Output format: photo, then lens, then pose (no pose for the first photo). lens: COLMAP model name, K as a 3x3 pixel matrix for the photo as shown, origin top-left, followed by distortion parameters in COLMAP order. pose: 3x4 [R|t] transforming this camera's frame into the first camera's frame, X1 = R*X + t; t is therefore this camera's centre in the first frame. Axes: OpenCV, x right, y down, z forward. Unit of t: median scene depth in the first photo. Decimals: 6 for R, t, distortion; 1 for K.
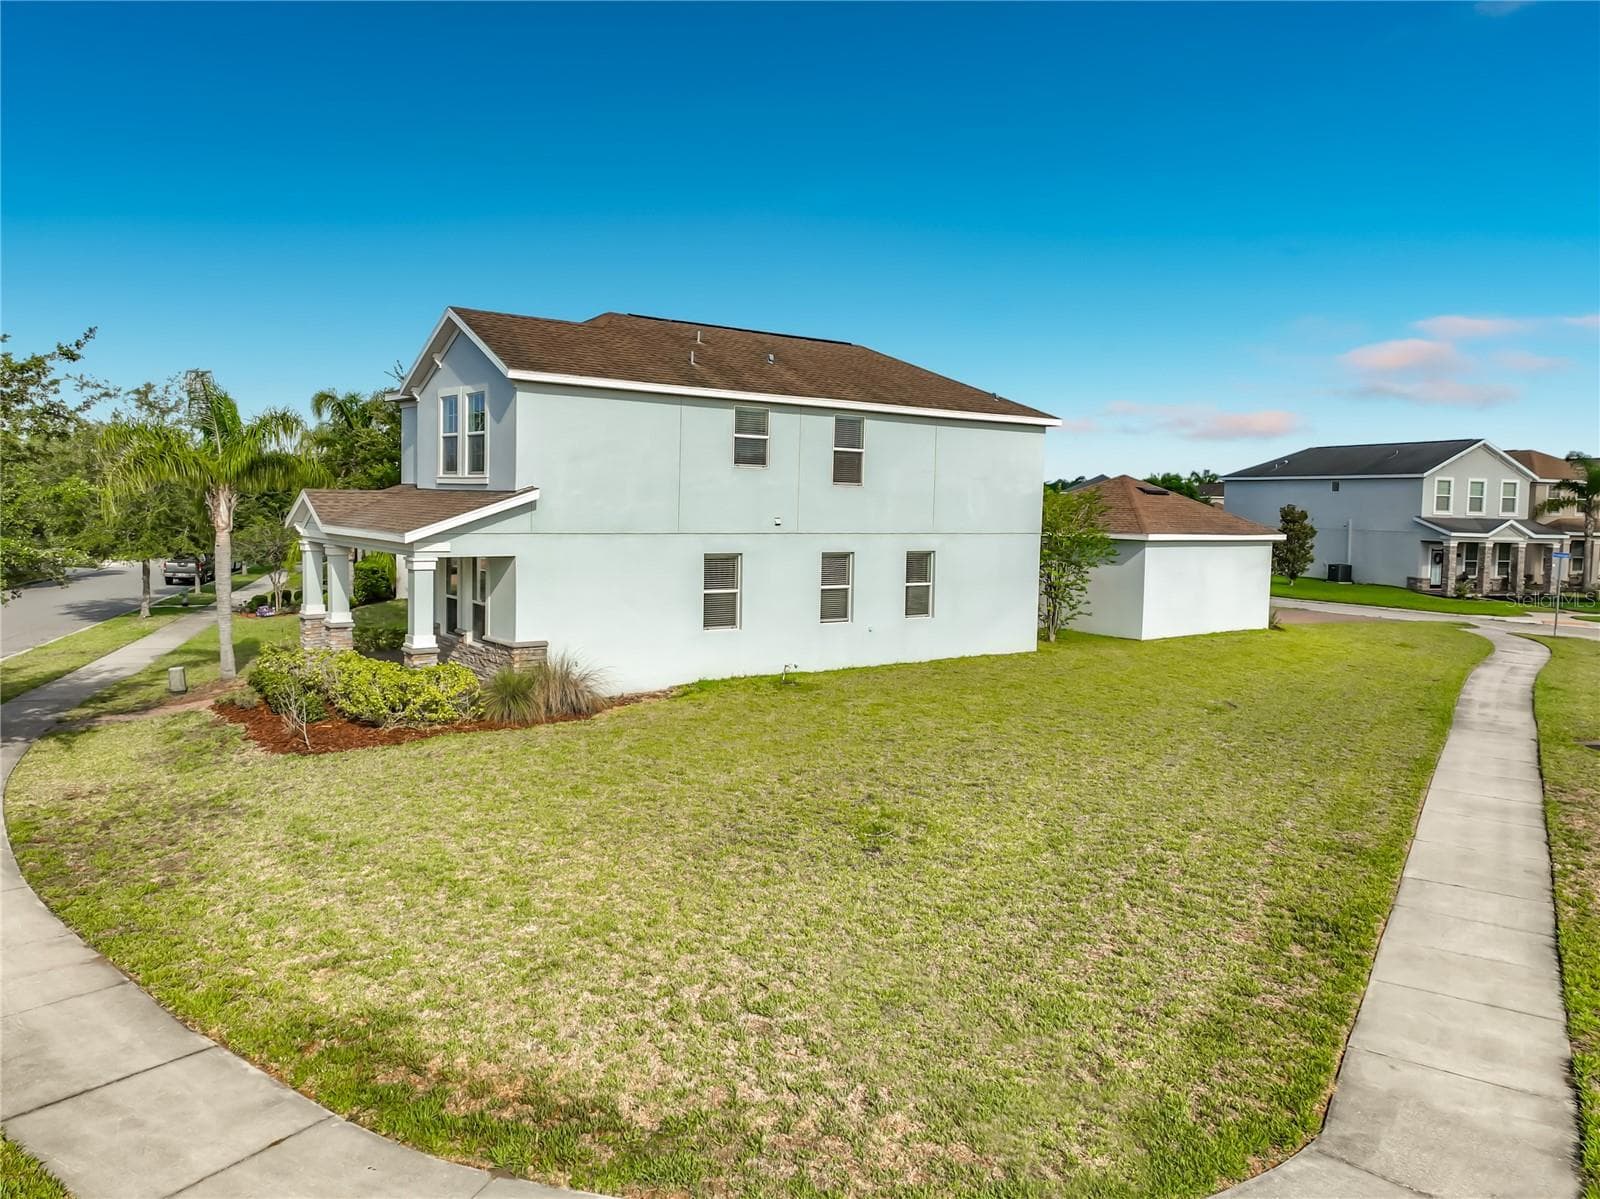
lens RADIAL K [[1177.5, 0, 798.2], [0, 1177.5, 588.4], [0, 0, 1]] dist [0.001671, 0.002156]
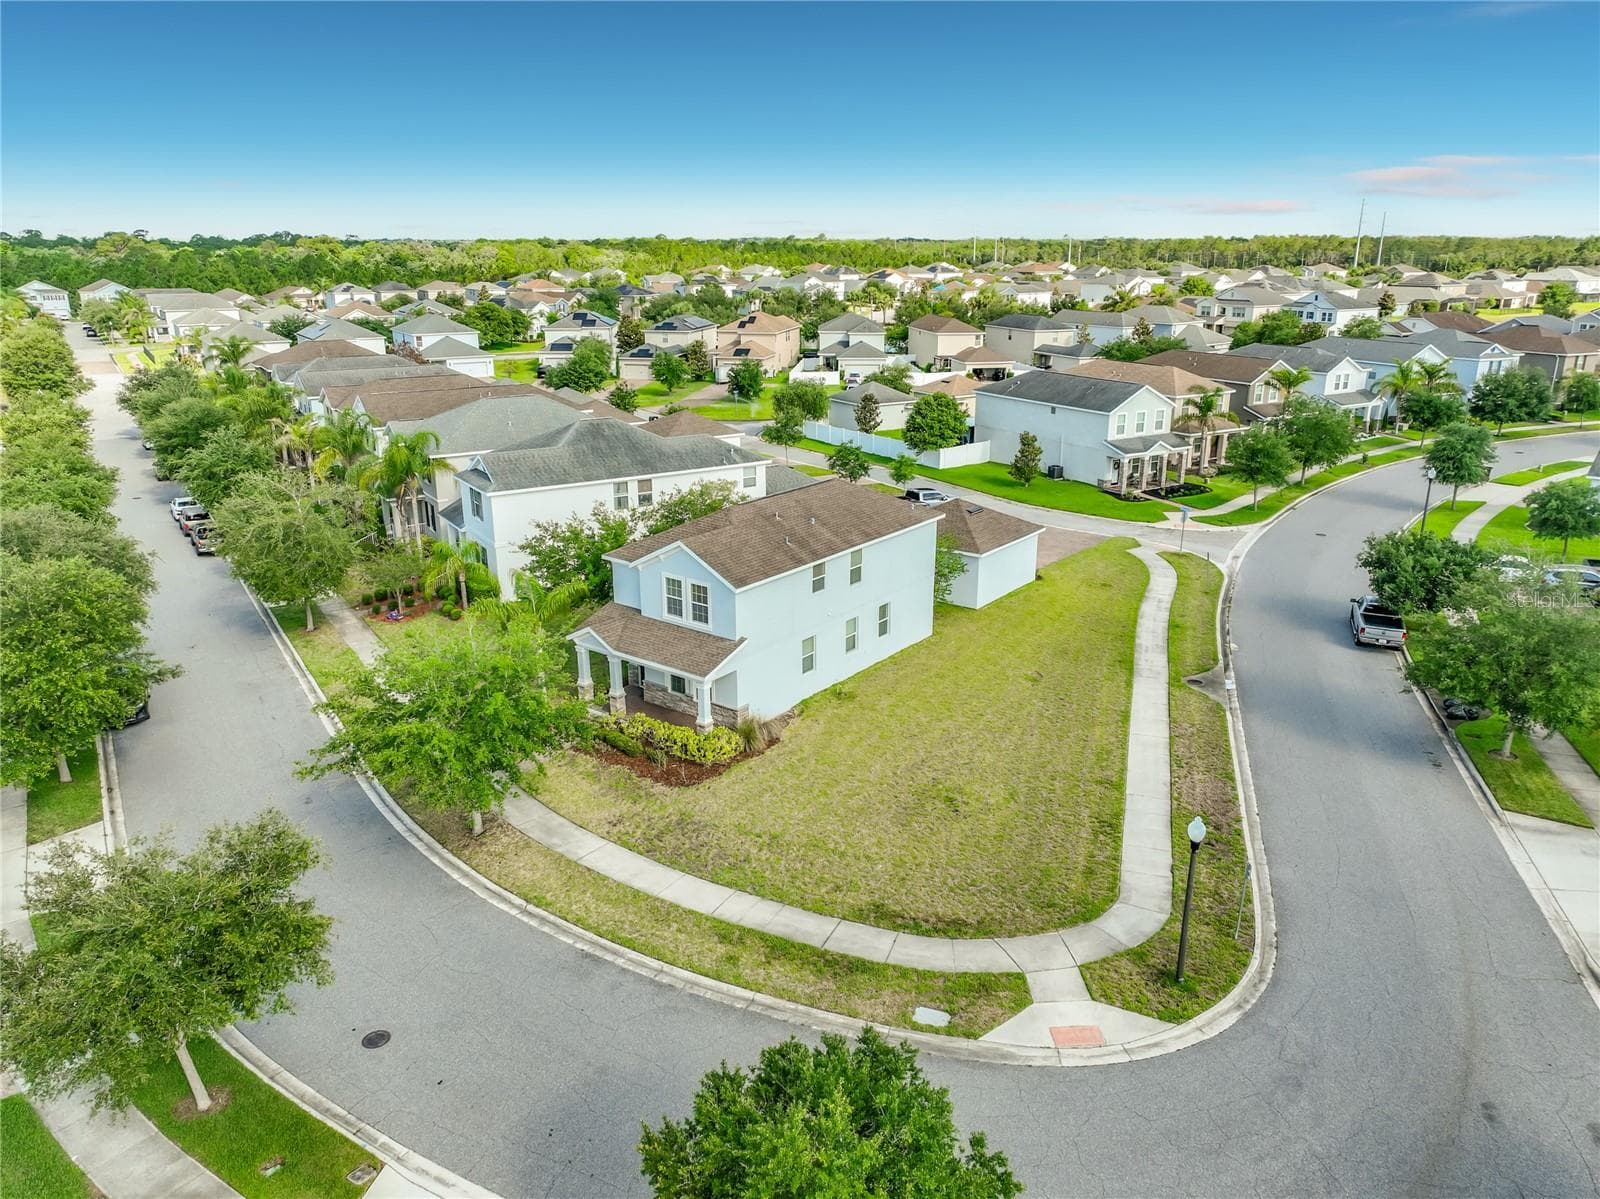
lens RADIAL K [[1177.5, 0, 810.0], [0, 1177.5, 606.6], [0, 0, 1]] dist [0.001671, 0.002156]
pose [[0.963434, -0.105219, 0.246423, -0.478004], [0.041197, 0.966905, 0.251788, -0.508179], [-0.264760, -0.232429, 0.935884, -0.743806]]
